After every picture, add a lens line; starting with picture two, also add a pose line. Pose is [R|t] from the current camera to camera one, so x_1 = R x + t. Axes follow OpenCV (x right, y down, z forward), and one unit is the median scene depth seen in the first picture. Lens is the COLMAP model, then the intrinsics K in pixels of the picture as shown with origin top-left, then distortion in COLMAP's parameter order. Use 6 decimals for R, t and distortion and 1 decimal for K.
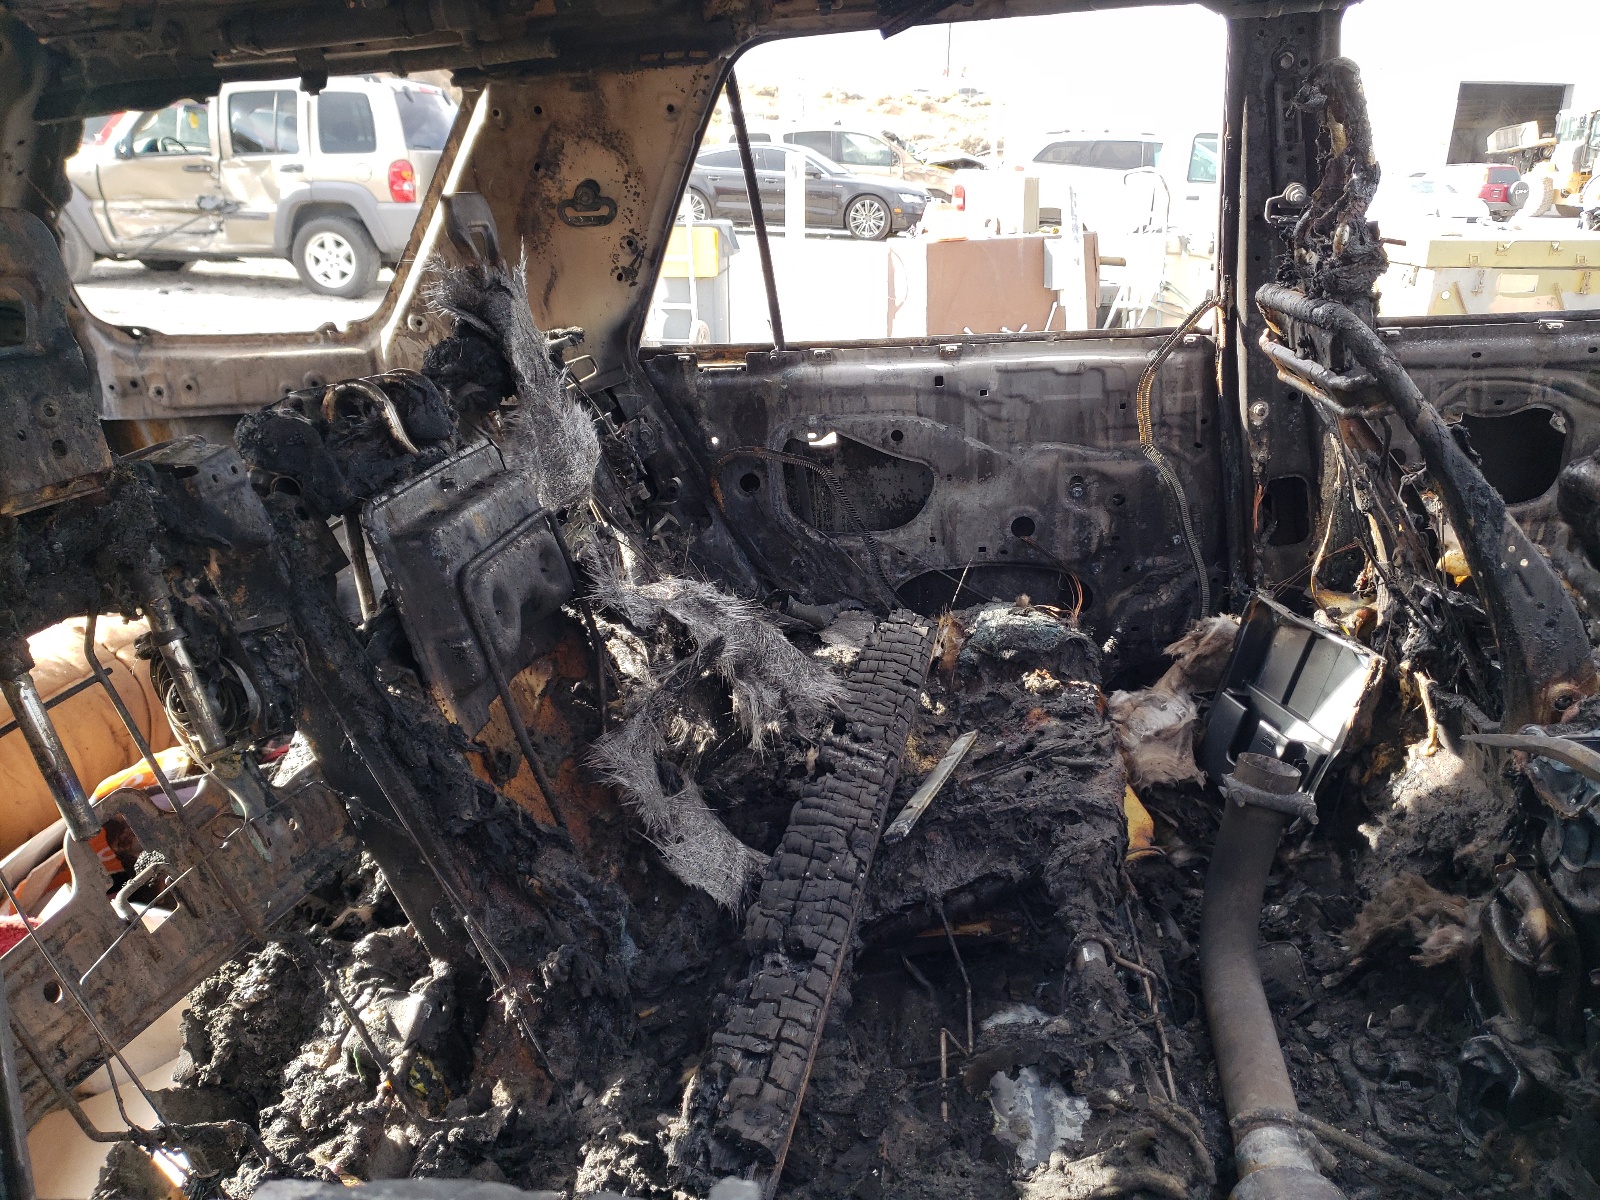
lens RADIAL K [[1369.3, 0, 800.0], [0, 1369.3, 600.0], [0, 0, 1]] dist [0.022300, -0.010161]
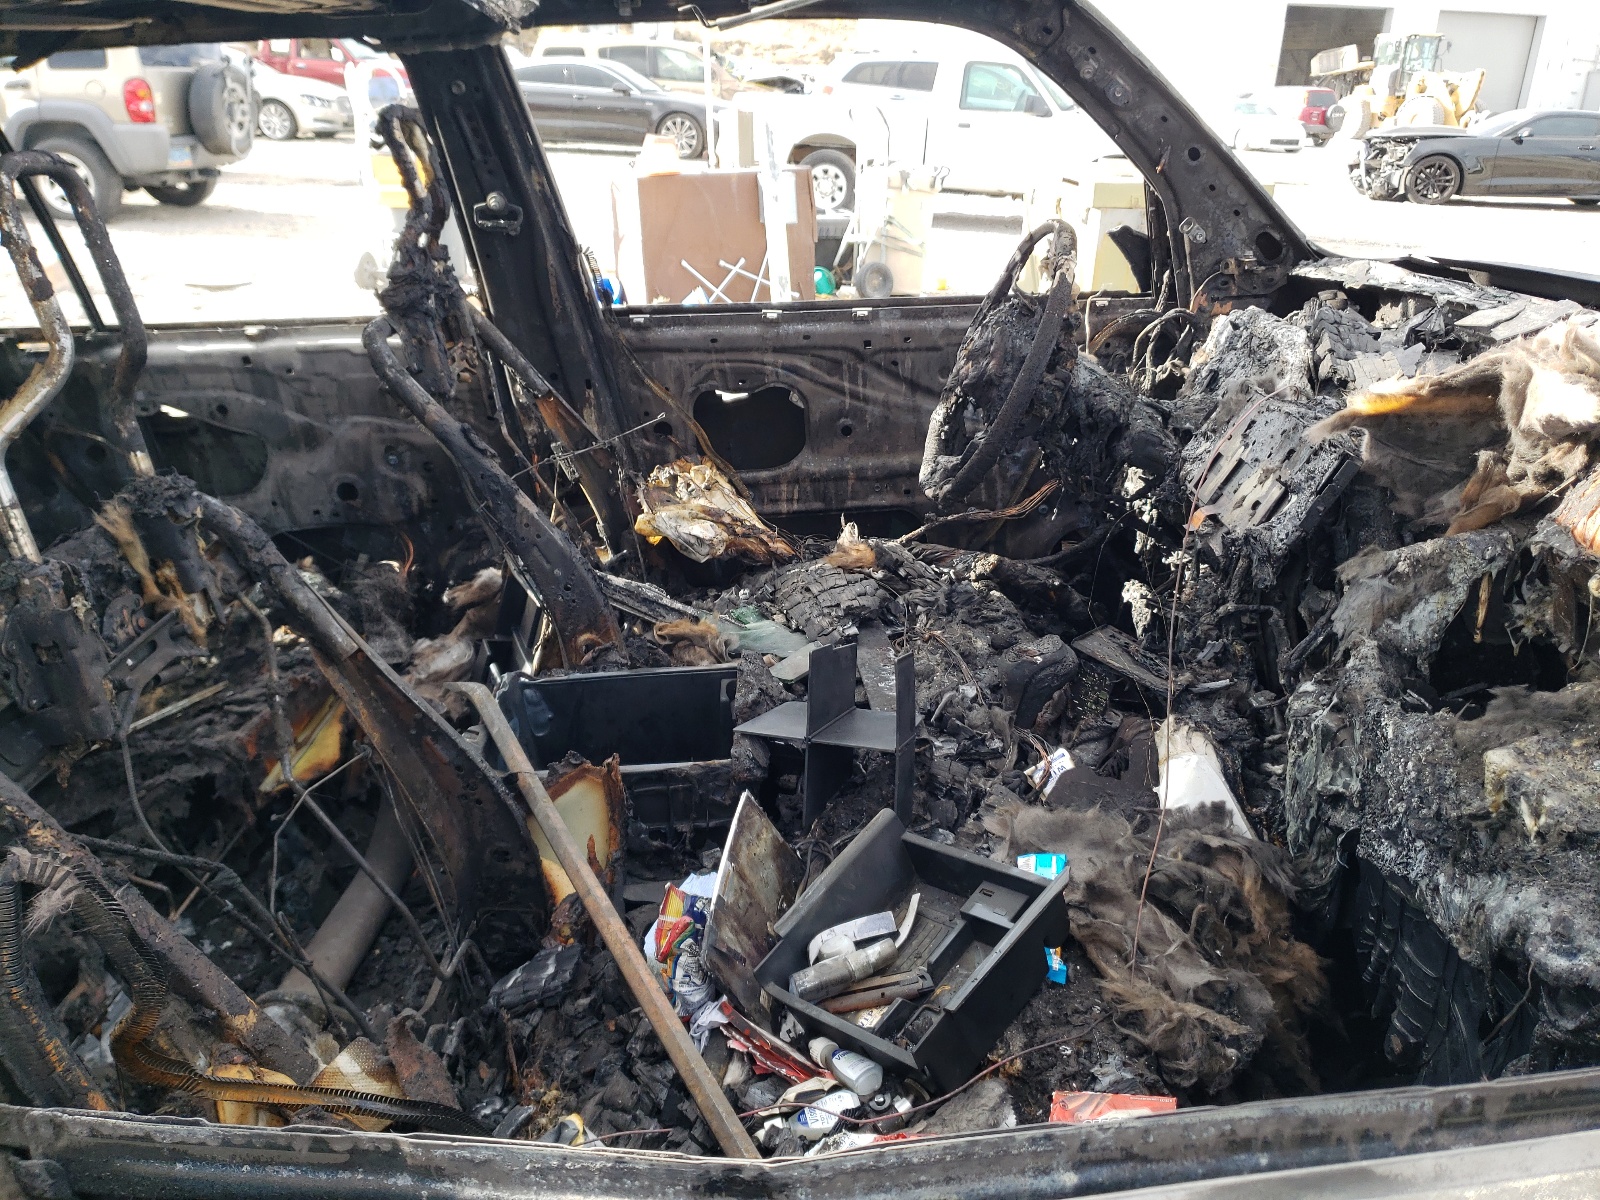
lens RADIAL K [[1369.3, 0, 800.0], [0, 1369.3, 600.0], [0, 0, 1]] dist [0.022300, -0.010161]
pose [[0.996631, -0.015930, 0.080456, 0.117175], [0.011010, 0.998063, 0.061229, -0.008051], [-0.081275, -0.060136, 0.994876, -0.037367]]
